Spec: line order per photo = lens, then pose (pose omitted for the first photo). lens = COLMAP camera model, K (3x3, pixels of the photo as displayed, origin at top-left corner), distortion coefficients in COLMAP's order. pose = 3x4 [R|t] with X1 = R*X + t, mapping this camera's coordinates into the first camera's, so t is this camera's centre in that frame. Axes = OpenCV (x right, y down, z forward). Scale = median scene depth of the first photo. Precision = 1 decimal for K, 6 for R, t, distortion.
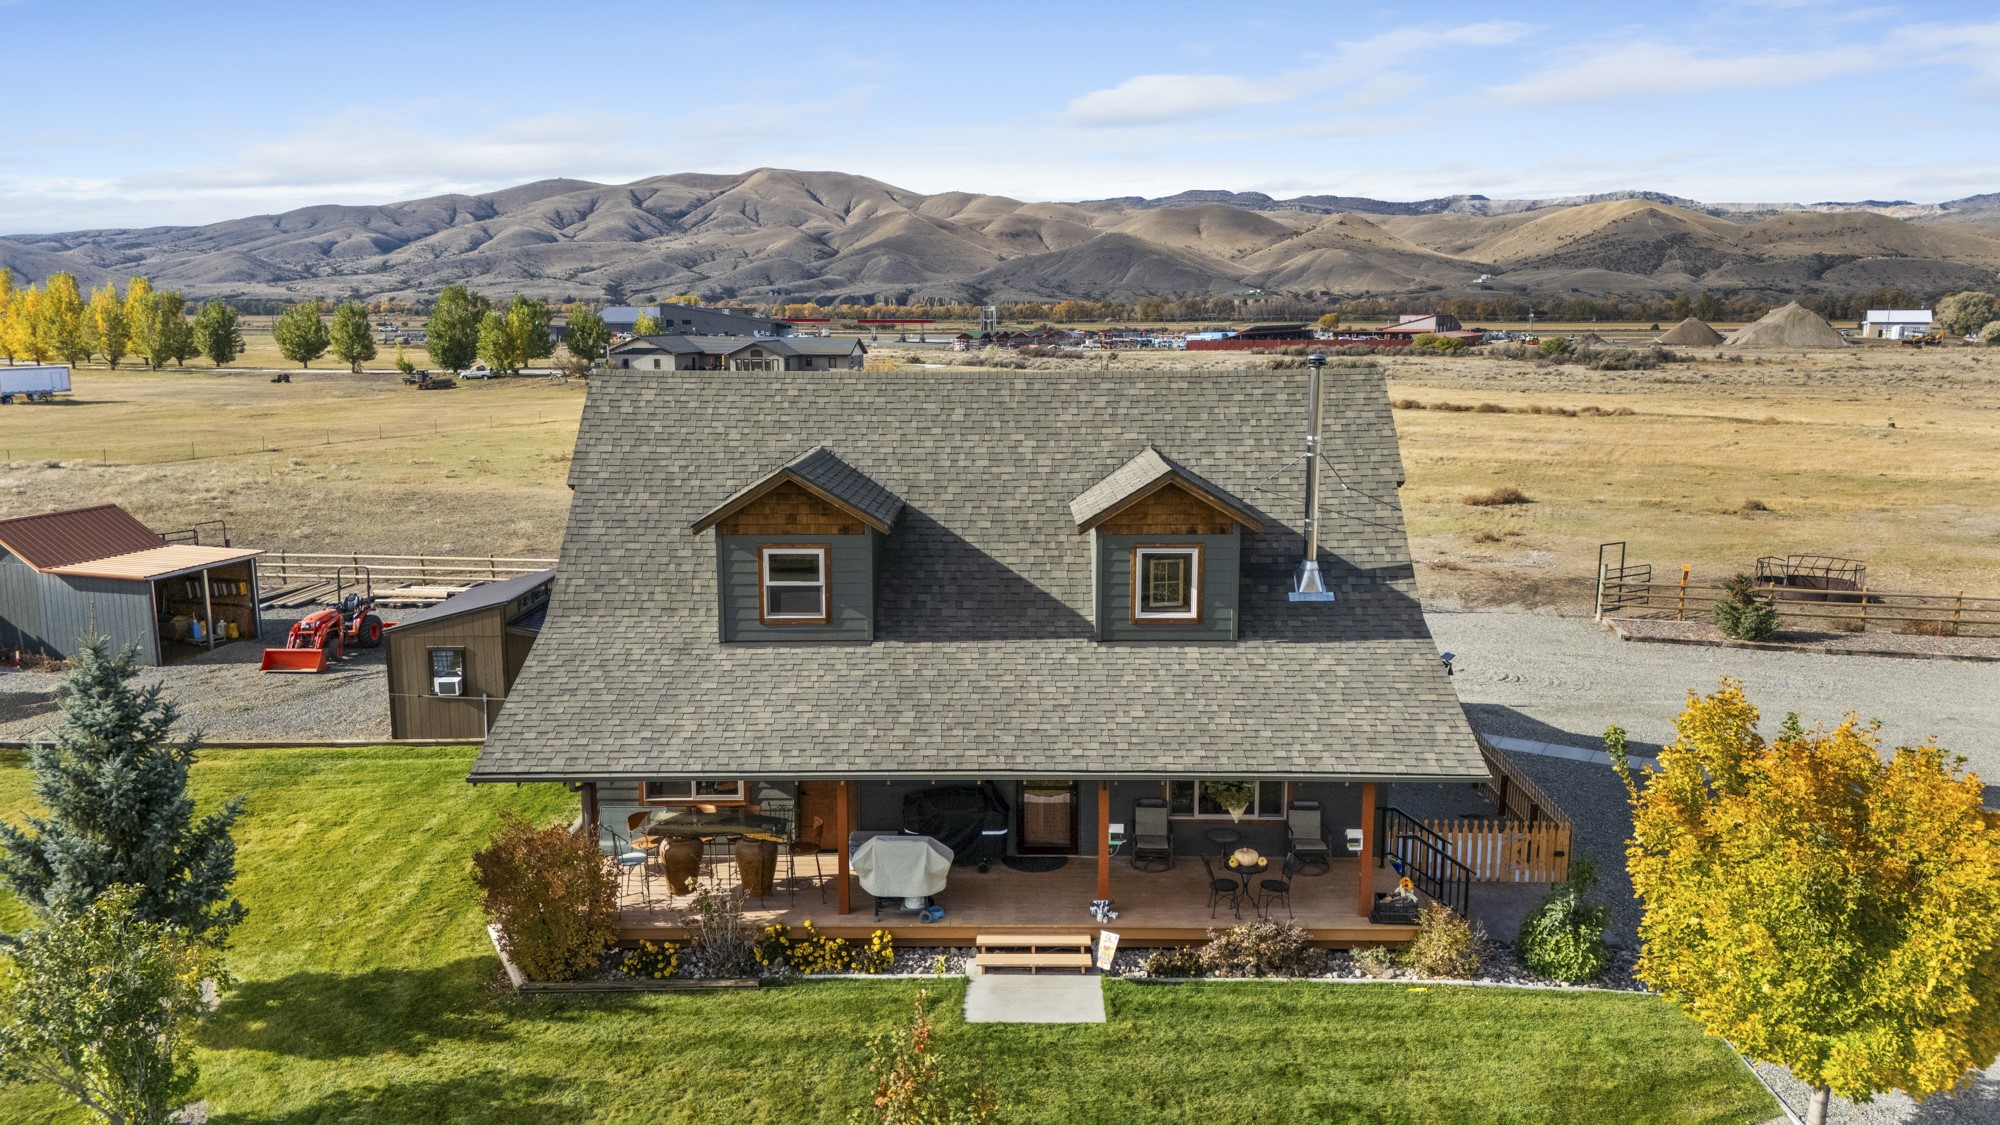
lens RADIAL K [[1458.9, 0, 1001.9], [0, 1458.9, 565.3], [0, 0, 1]] dist [0.067464, -0.056887]
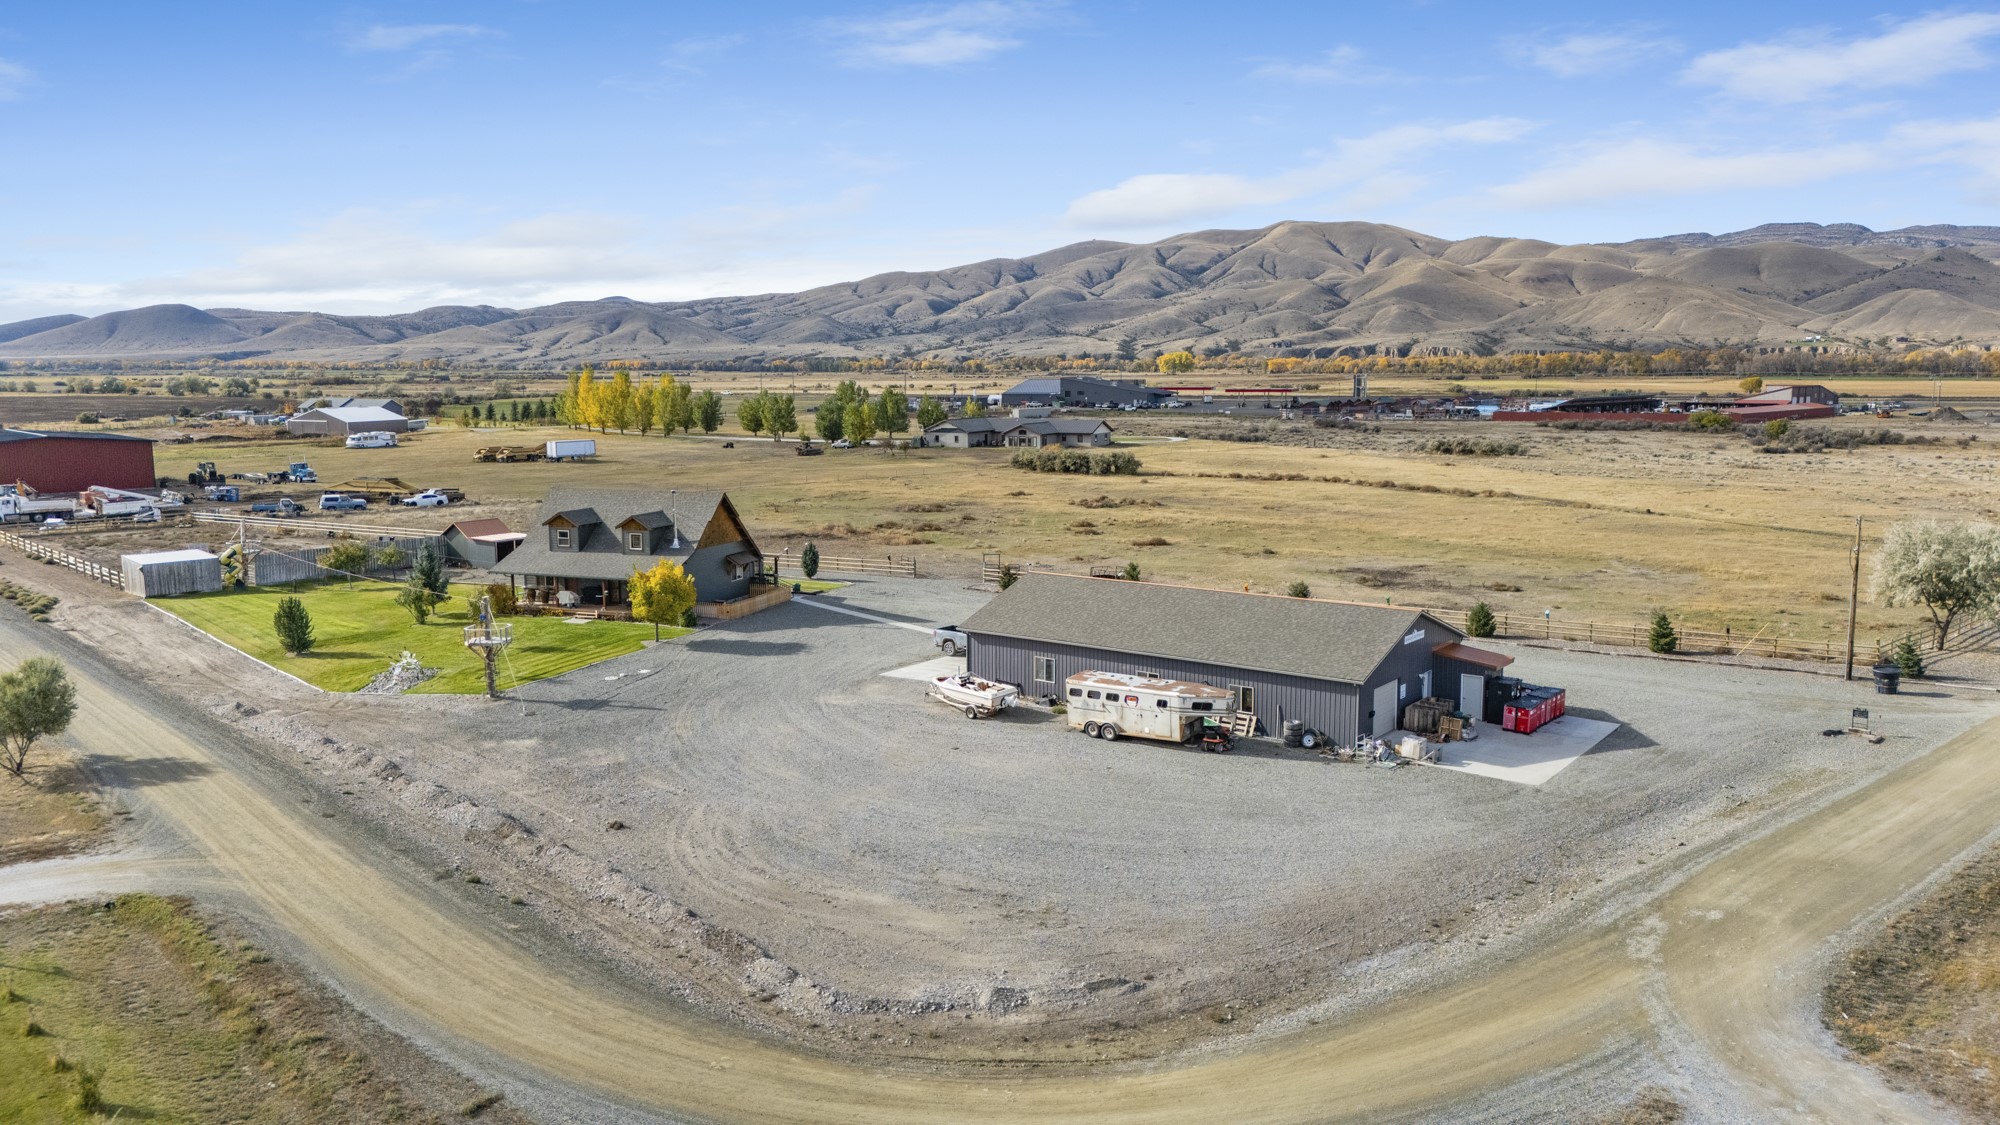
lens RADIAL K [[1458.9, 0, 1004.7], [0, 1458.9, 567.7], [0, 0, 1]] dist [0.067464, -0.056887]
pose [[0.938582, 0.045536, -0.342038, 0.156946], [-0.055766, 0.998241, -0.020130, 0.006961], [0.340520, 0.037967, 0.939470, -0.162363]]
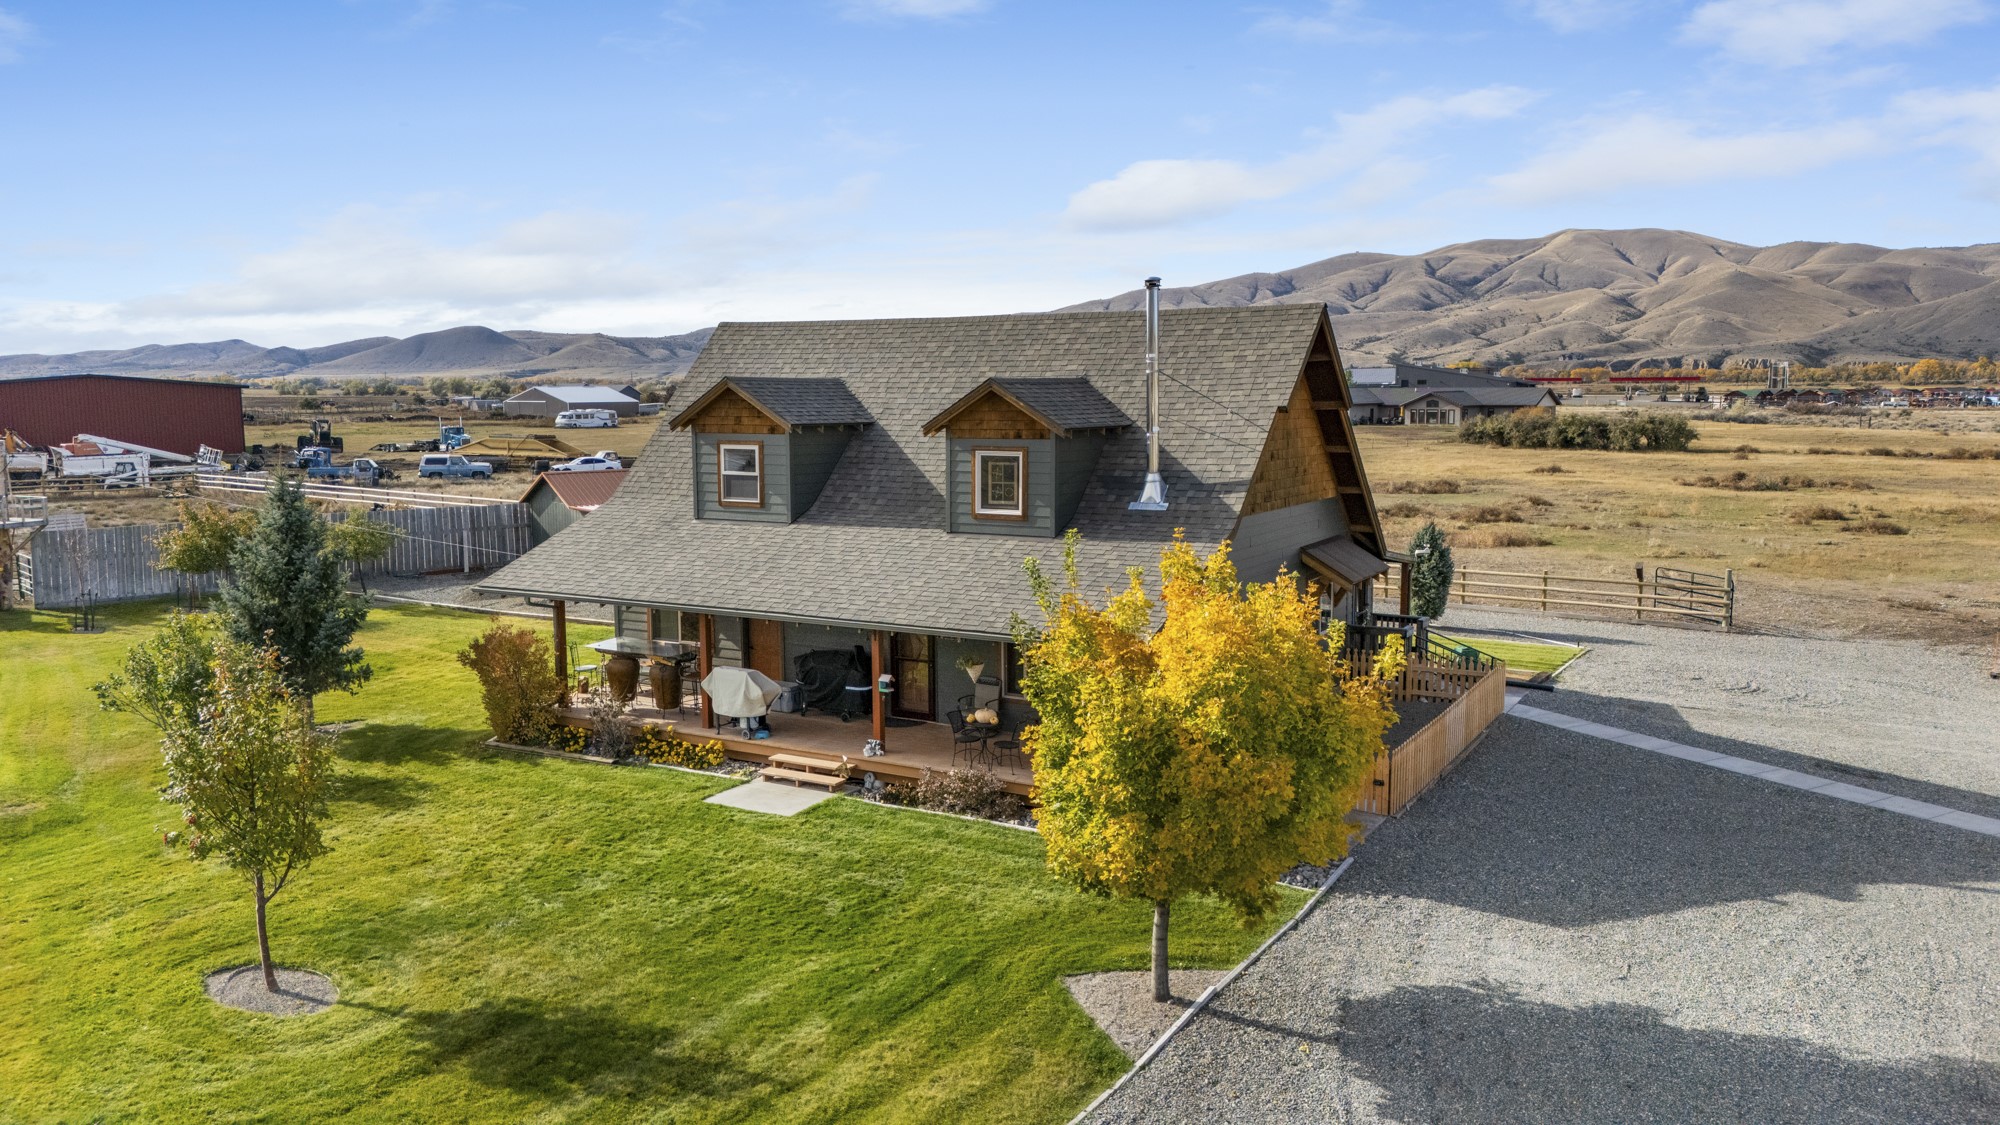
lens RADIAL K [[1458.9, 0, 1004.0], [0, 1458.9, 556.5], [0, 0, 1]] dist [0.067464, -0.056887]
pose [[0.868250, 0.055576, -0.493004, 0.039647], [-0.081094, 0.996239, -0.030513, 0.006072], [0.489454, 0.066473, 0.869492, 0.001655]]
